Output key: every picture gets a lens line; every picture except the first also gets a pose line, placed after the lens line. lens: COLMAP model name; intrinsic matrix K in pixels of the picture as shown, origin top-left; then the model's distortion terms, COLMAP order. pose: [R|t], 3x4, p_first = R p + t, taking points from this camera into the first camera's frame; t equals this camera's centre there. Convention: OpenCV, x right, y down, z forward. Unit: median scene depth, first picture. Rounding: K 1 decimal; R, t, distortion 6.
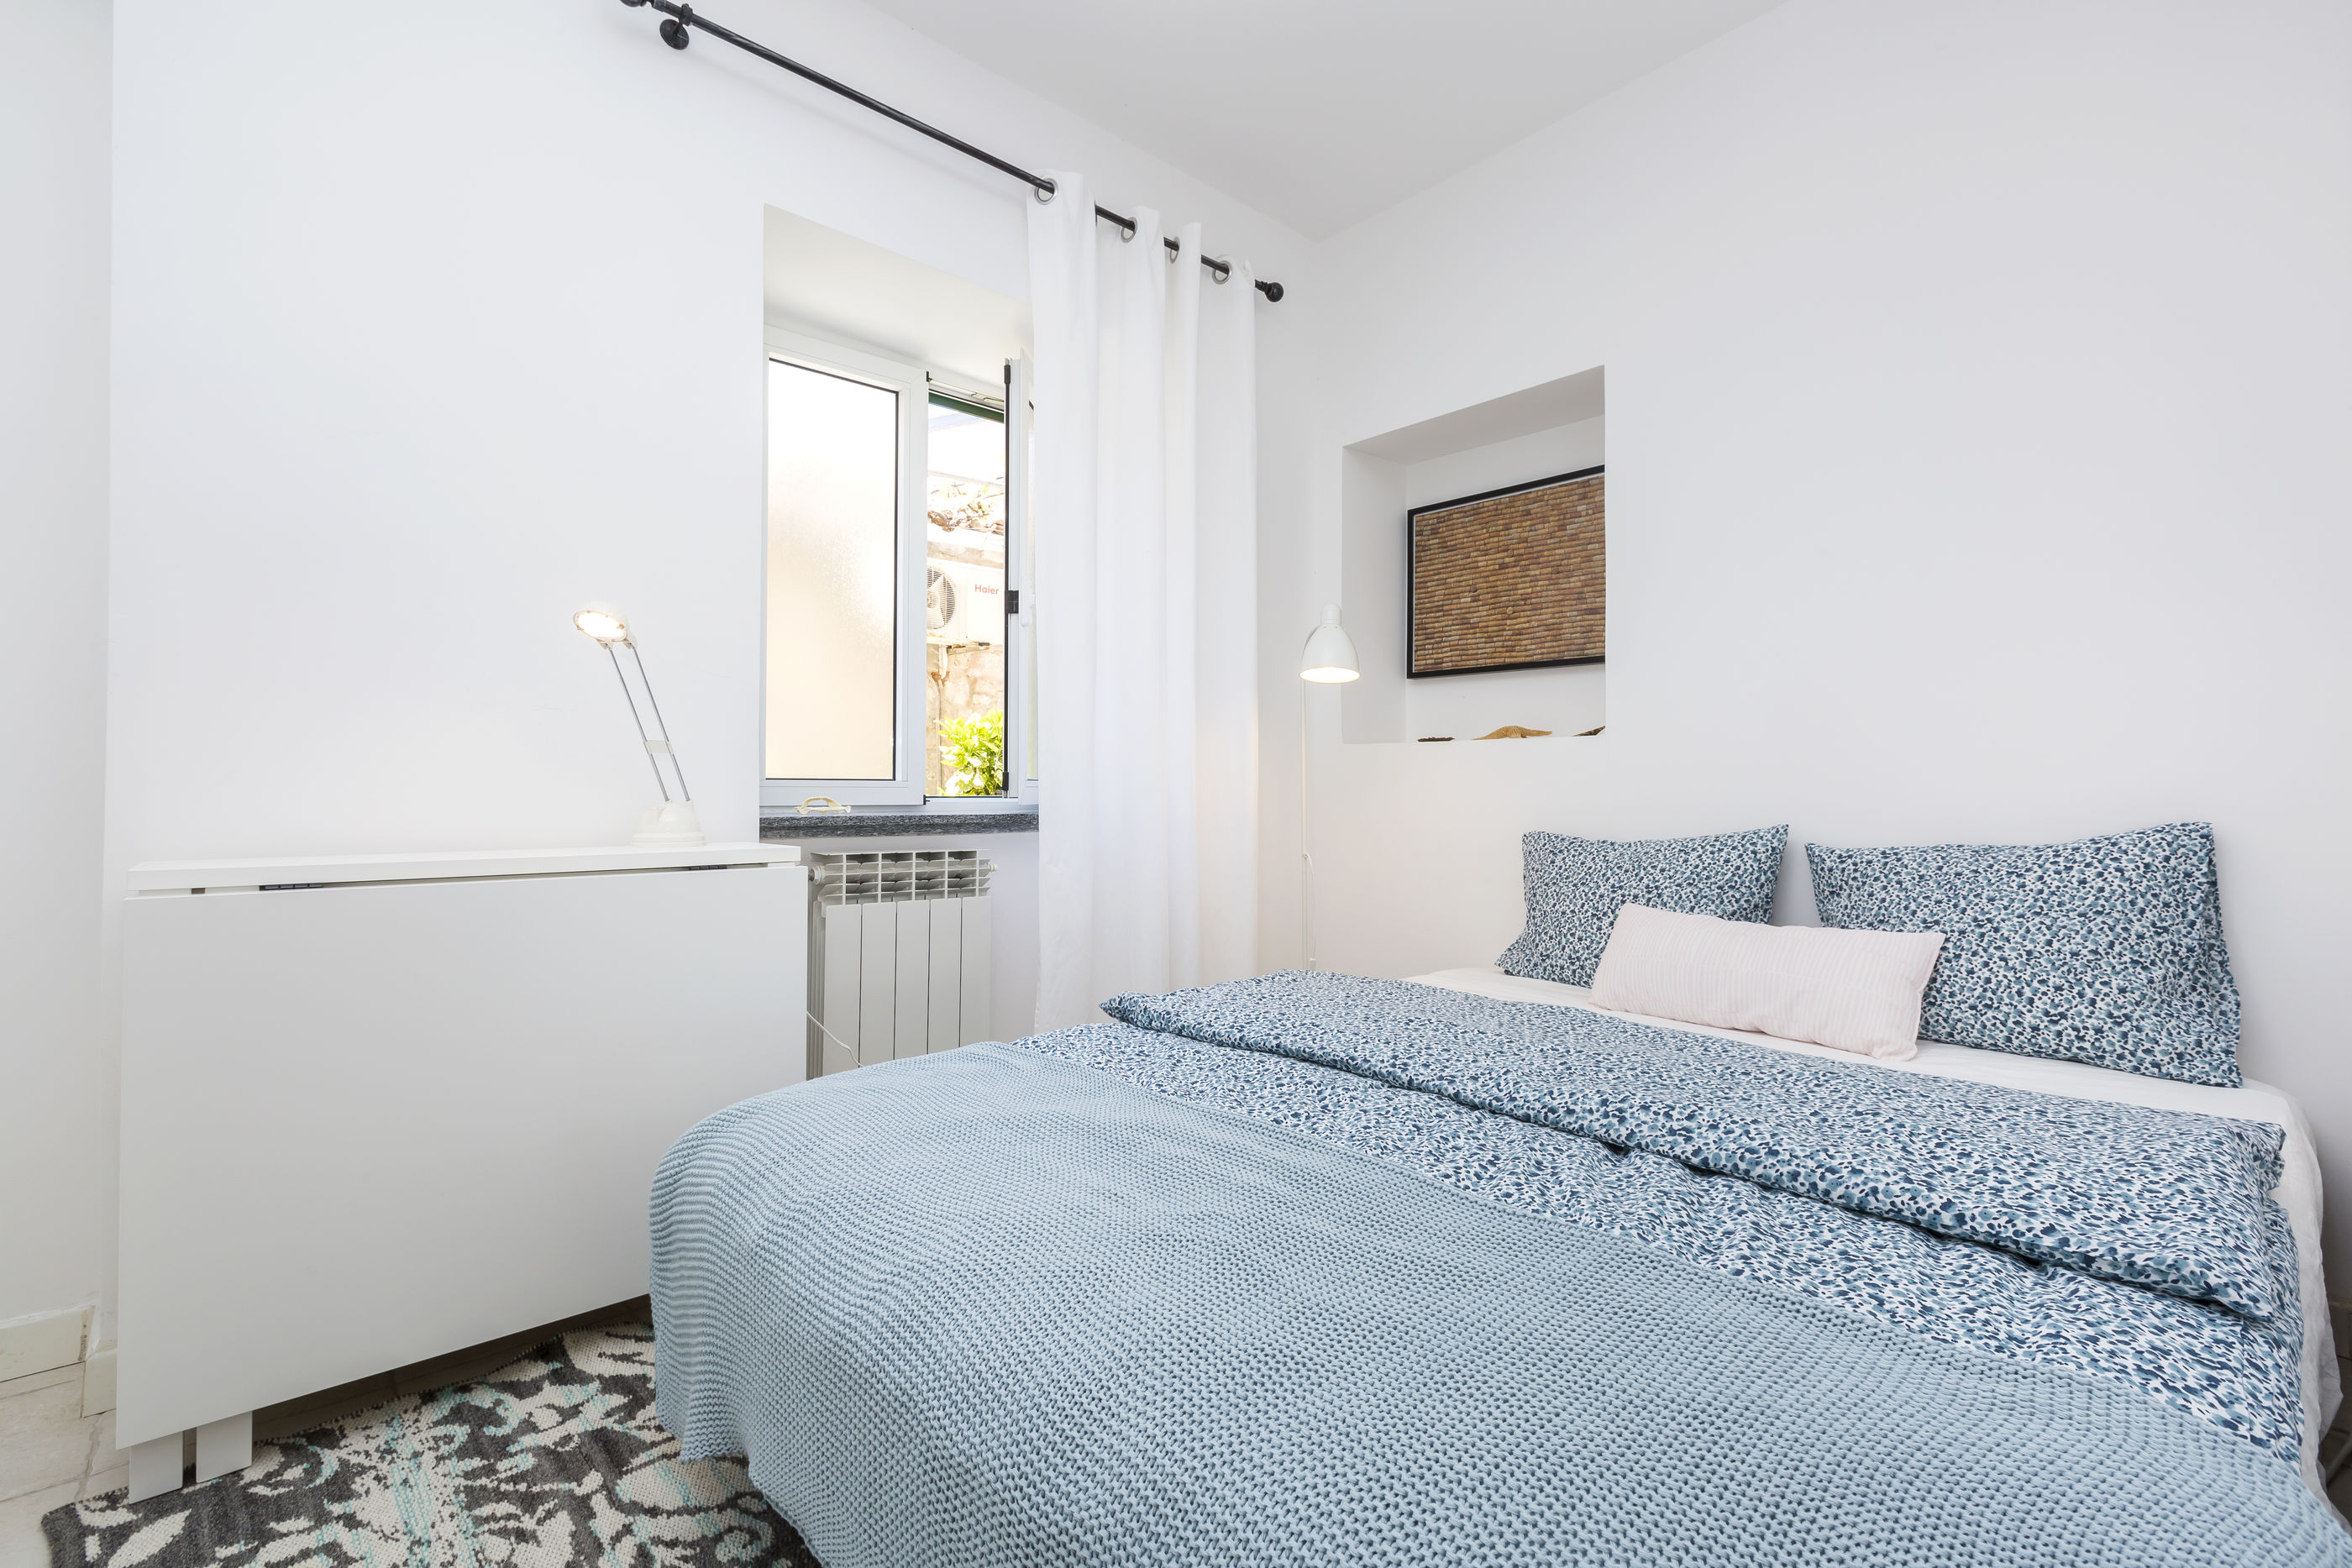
lens RADIAL K [[1038.1, 0, 1172.8], [0, 1038.1, 775.6], [0, 0, 1]] dist [-0.000047, -0.000687]
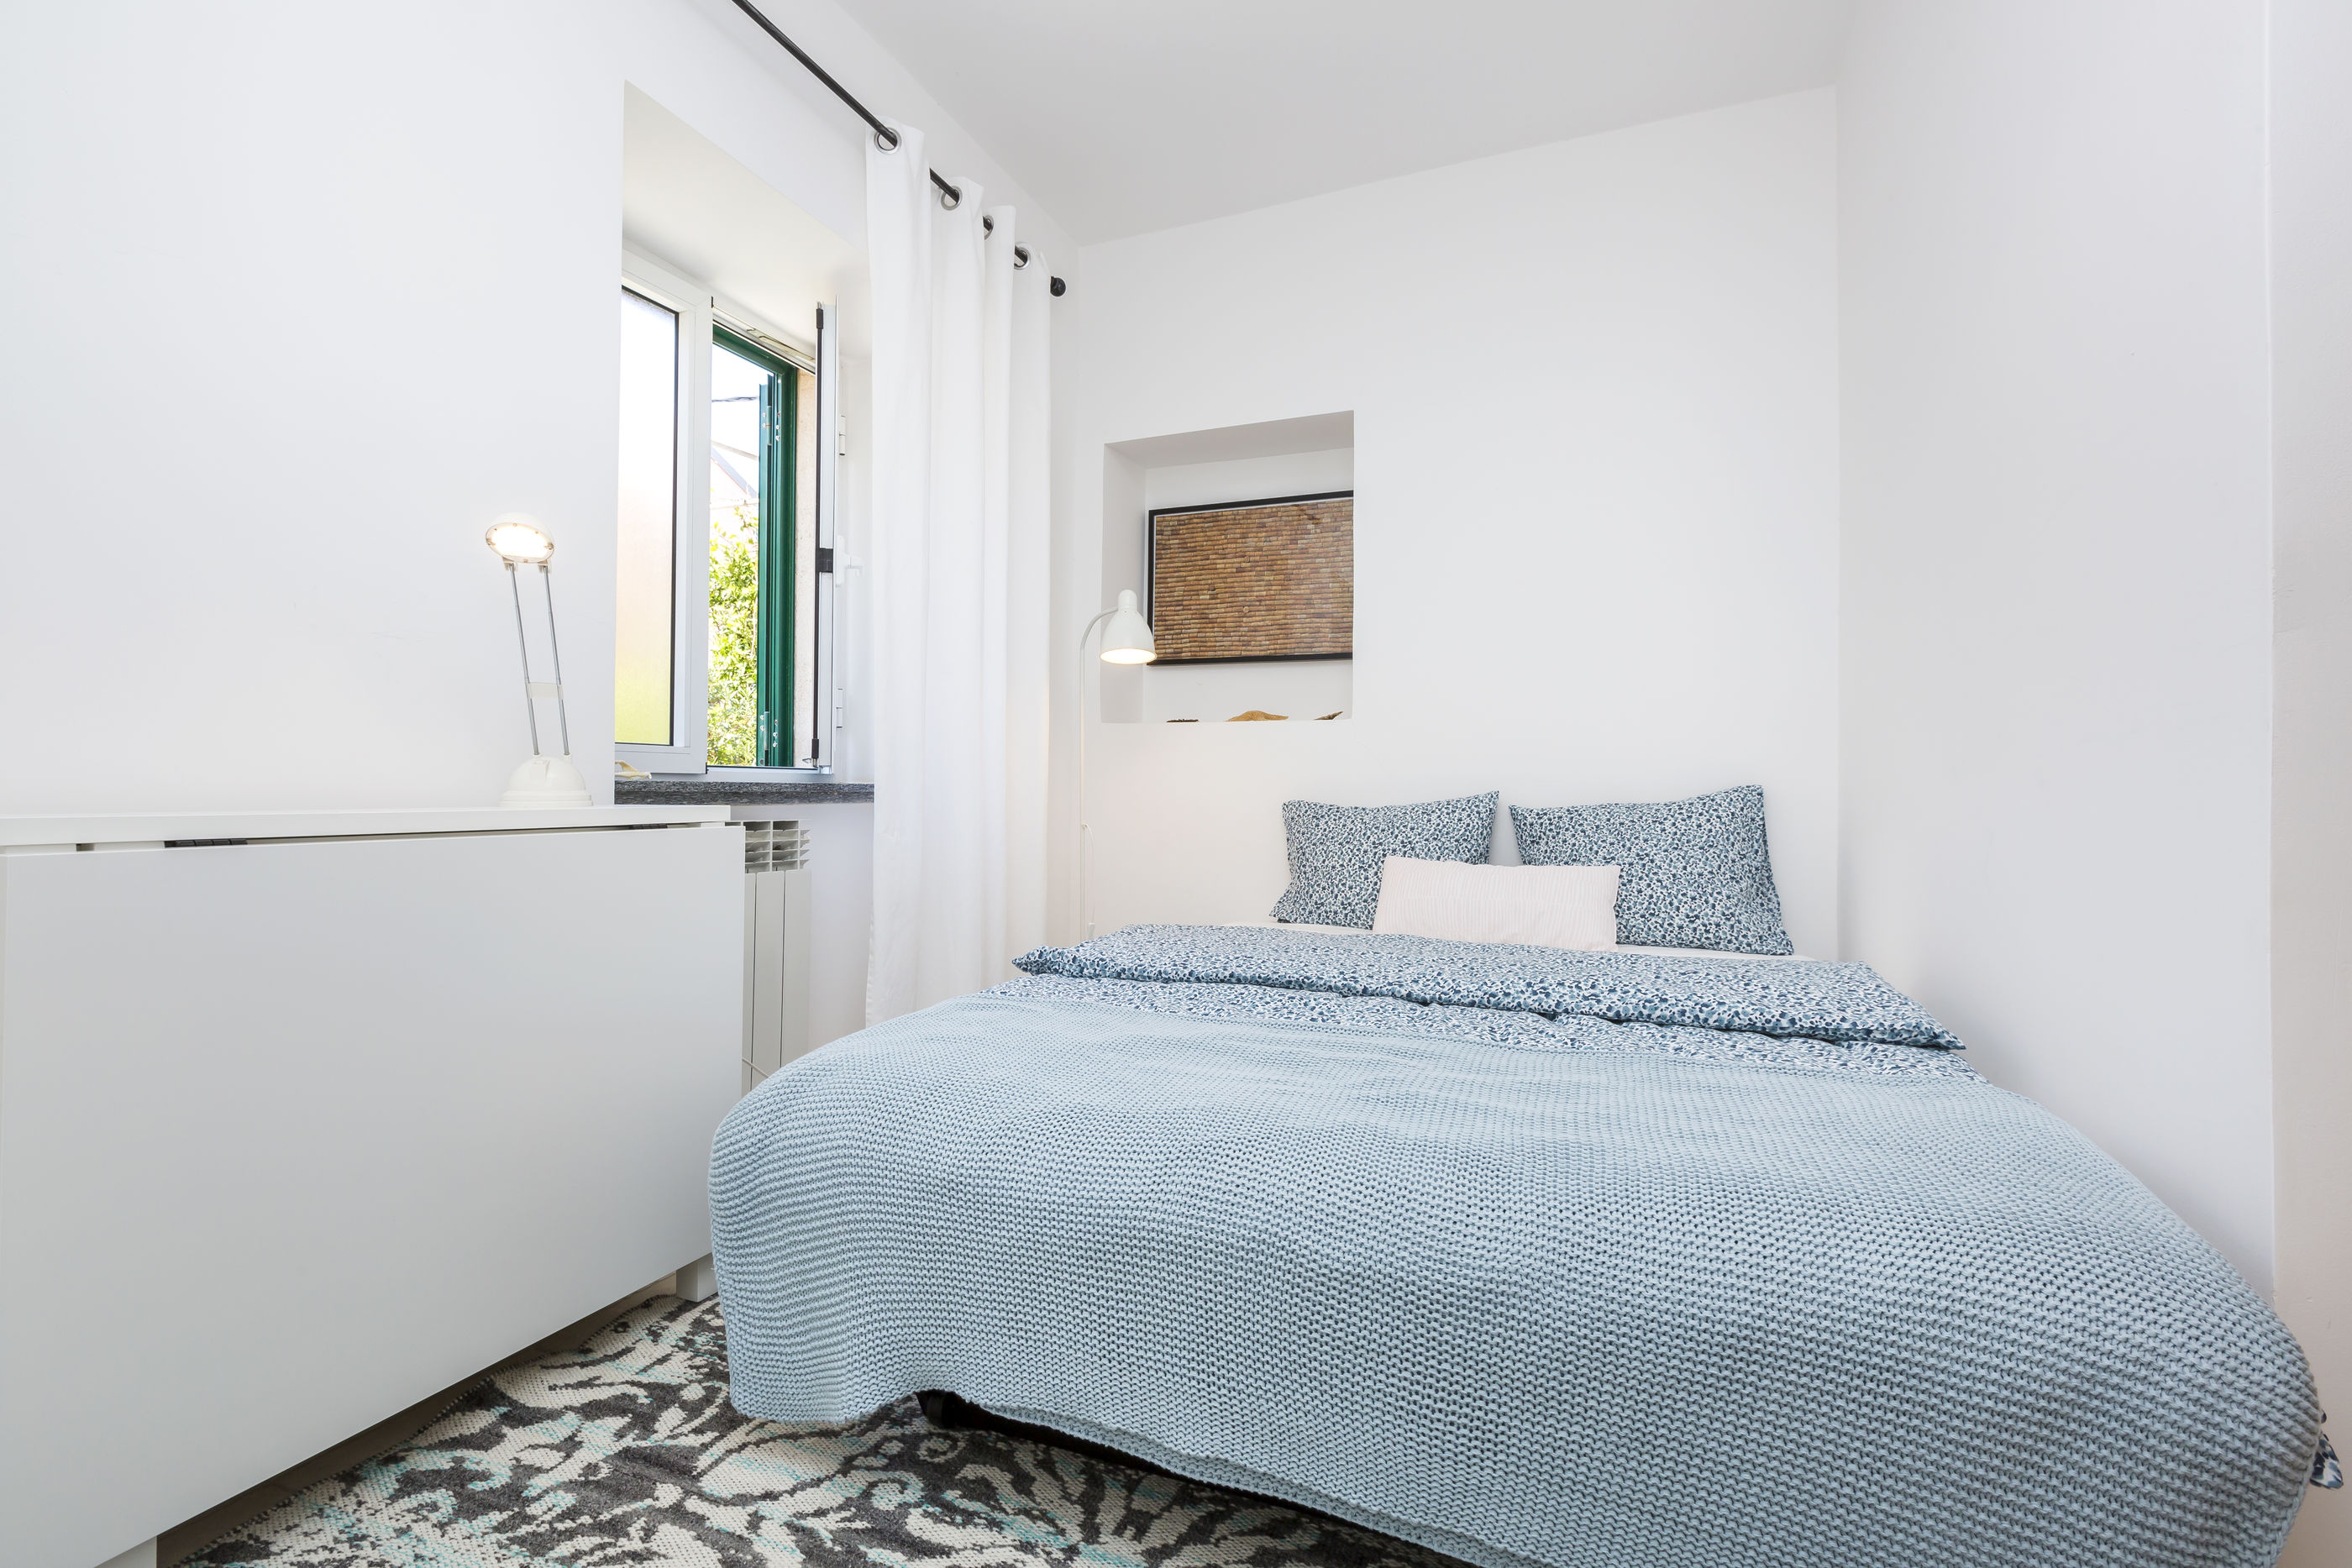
lens RADIAL K [[1044.9, 0, 1178.8], [0, 1044.9, 777.6], [0, 0, 1]] dist [0.001394, -0.000190]
pose [[0.902225, 0.007991, 0.431191, -0.440884], [-0.010943, 0.999931, 0.004368, 0.039361], [-0.431126, -0.008659, 0.902250, -0.005476]]
